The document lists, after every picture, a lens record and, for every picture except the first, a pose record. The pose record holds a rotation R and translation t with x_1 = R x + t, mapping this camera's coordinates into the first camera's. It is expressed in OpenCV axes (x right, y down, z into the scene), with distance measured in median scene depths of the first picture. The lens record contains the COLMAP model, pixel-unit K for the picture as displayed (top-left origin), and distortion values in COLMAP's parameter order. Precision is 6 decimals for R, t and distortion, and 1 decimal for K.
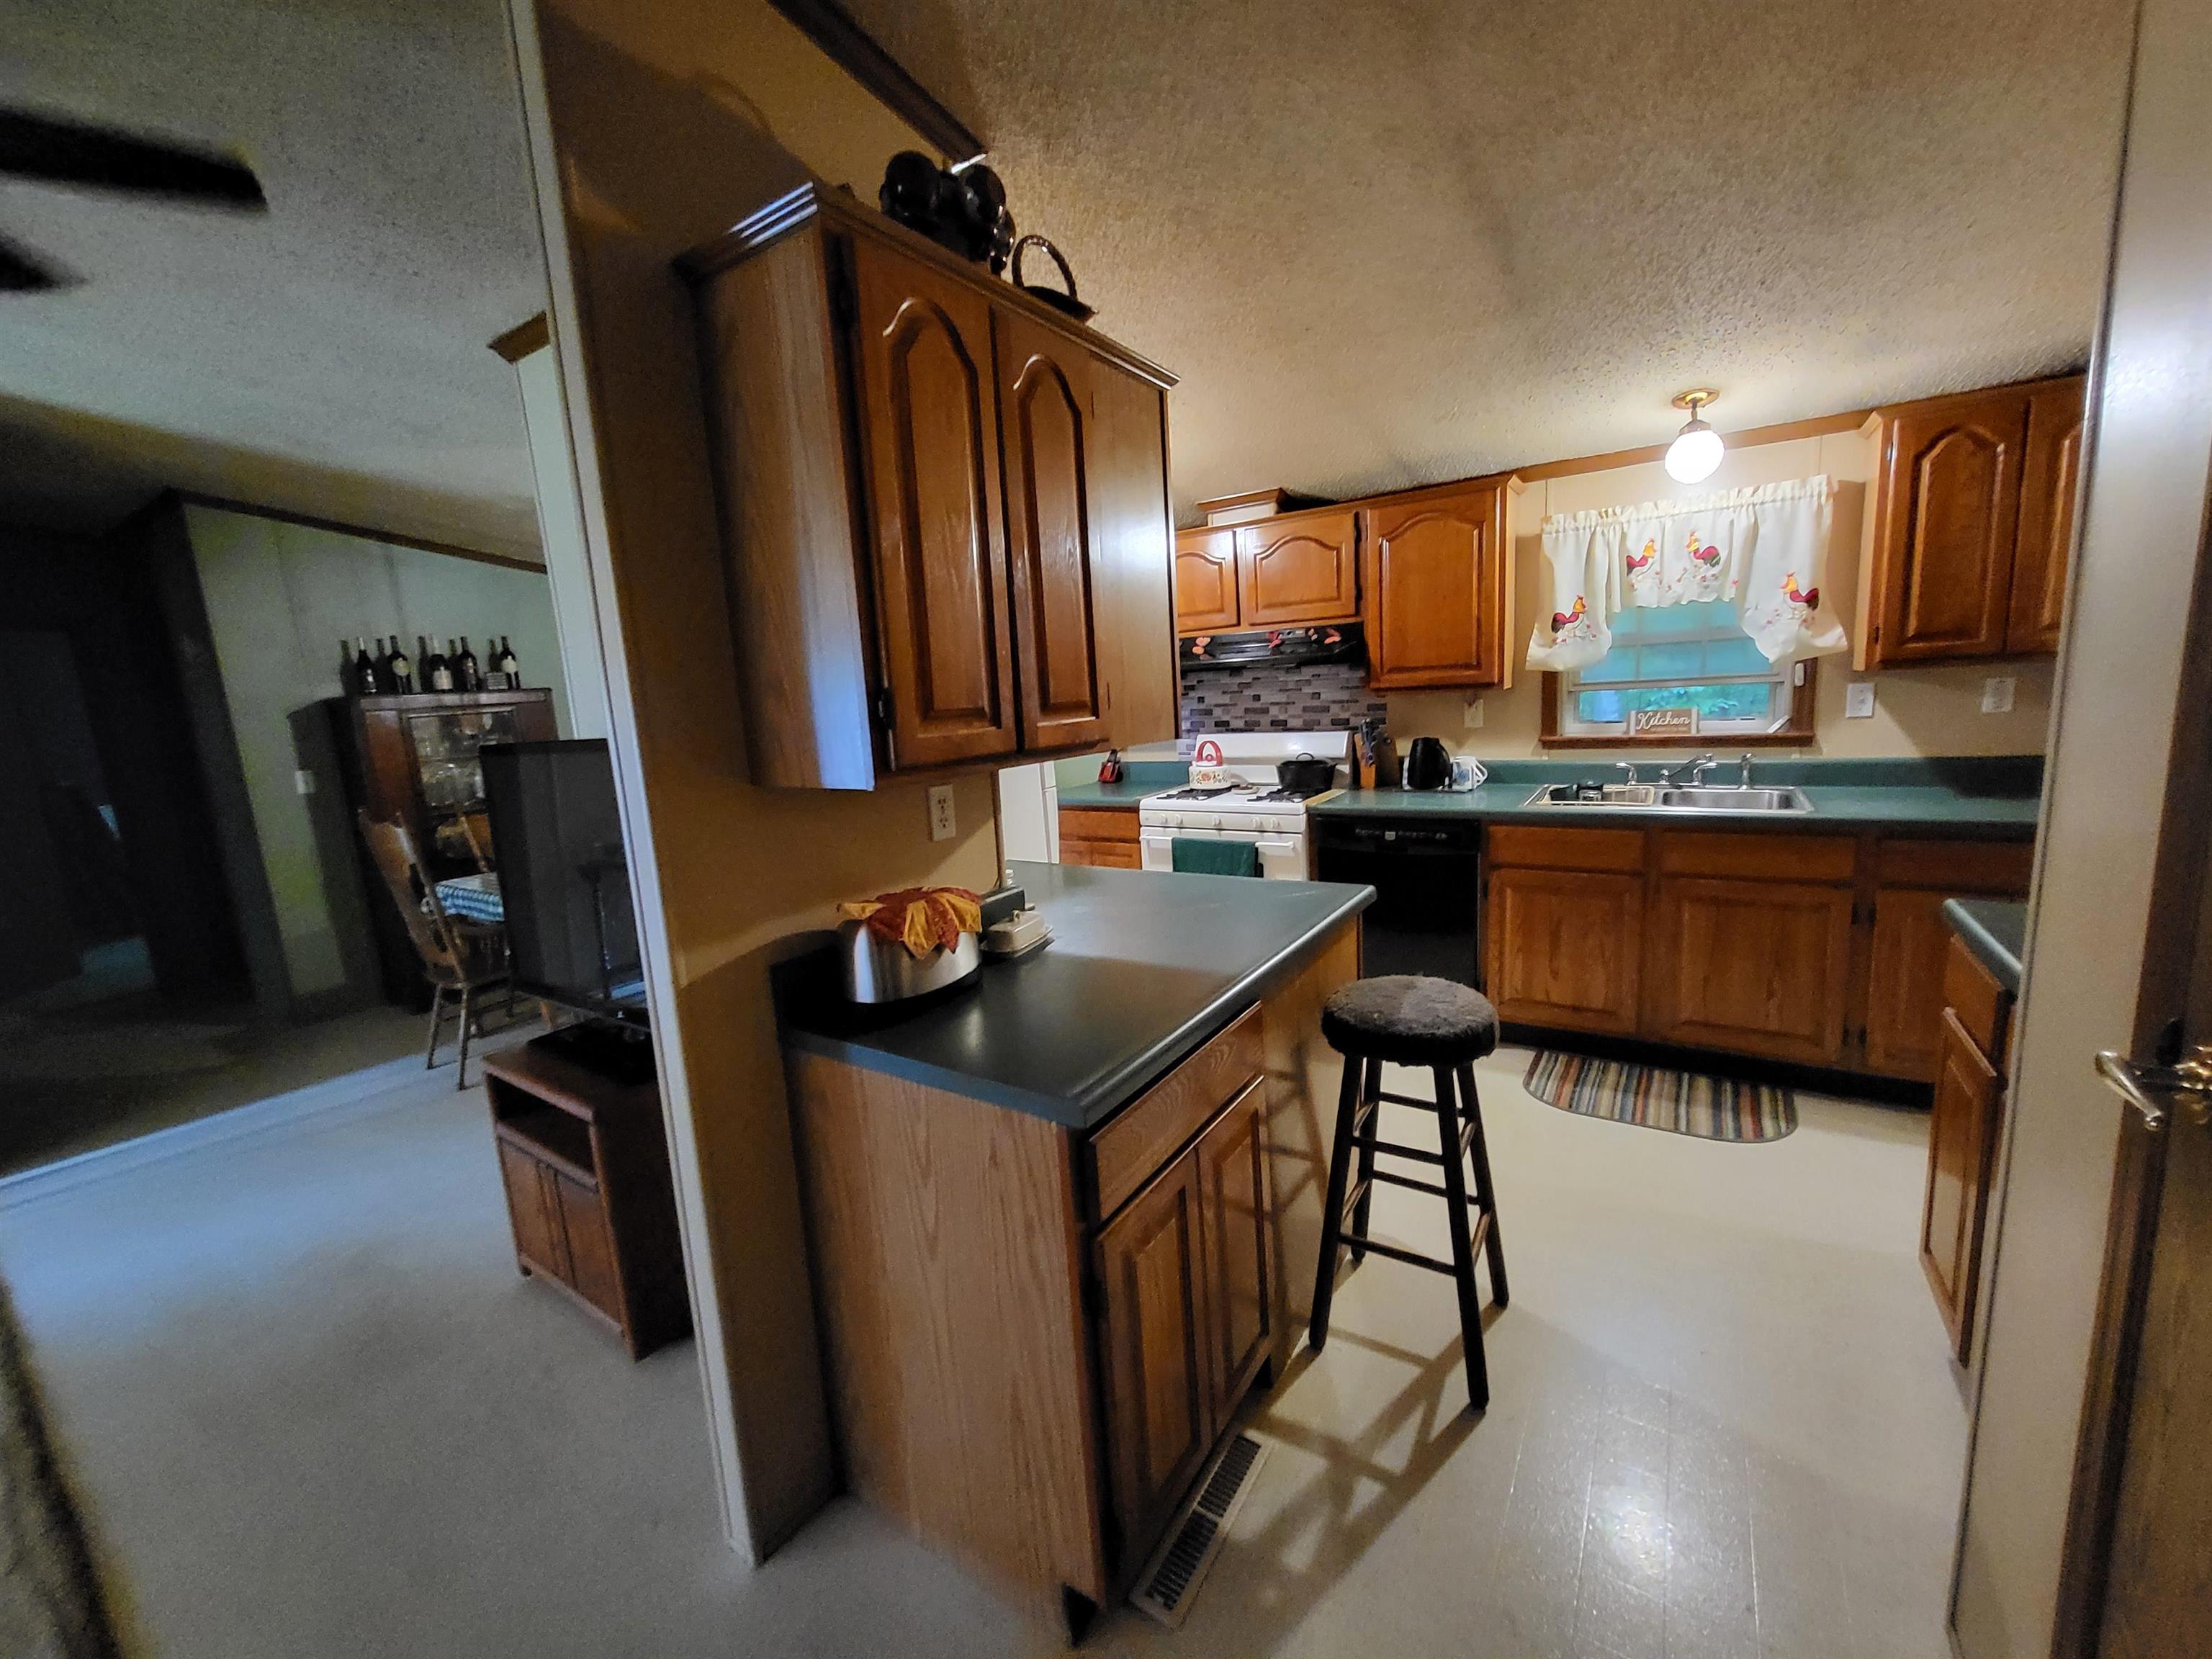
lens RADIAL K [[865.5, 0, 1107.9], [0, 865.5, 822.4], [0, 0, 1]] dist [0.002244, -0.000002]
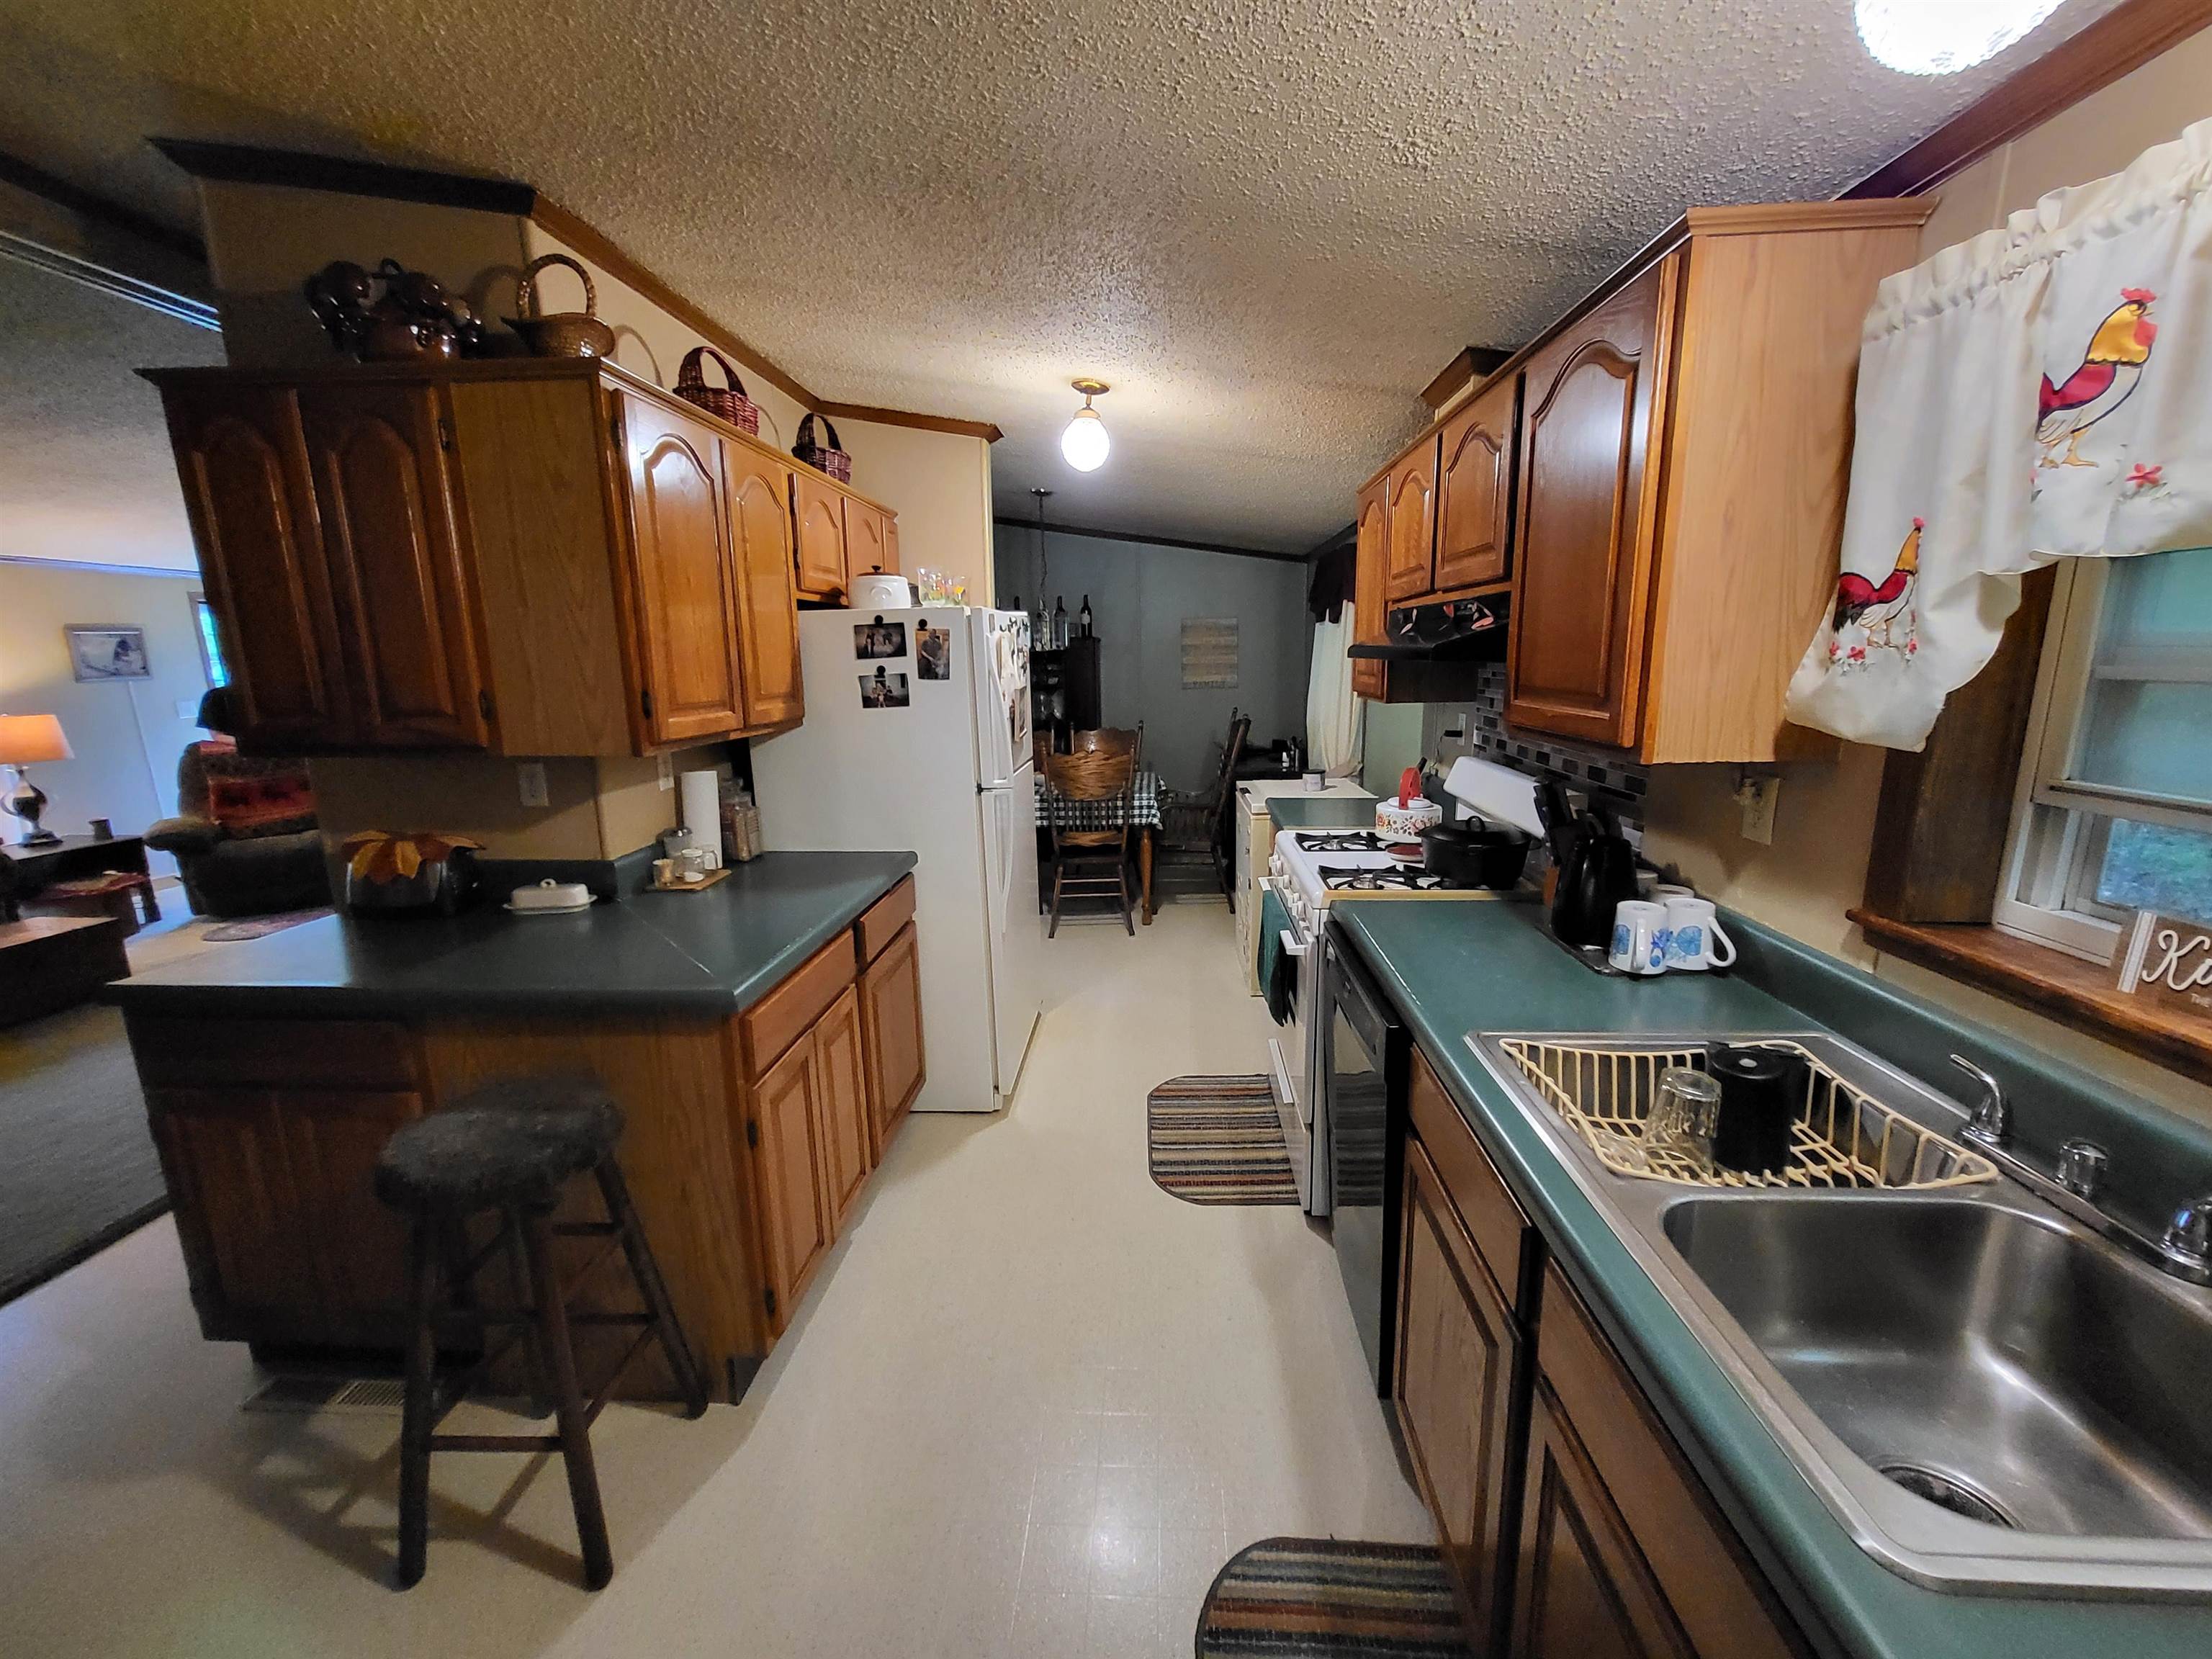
lens RADIAL K [[865.5, 0, 1110.2], [0, 865.5, 828.2], [0, 0, 1]] dist [0.002244, -0.000002]
pose [[0.502990, 0.226049, -0.834208, 0.680502], [-0.155283, 0.973122, 0.170062, -0.154942], [0.850228, 0.043999, 0.524572, 0.568624]]
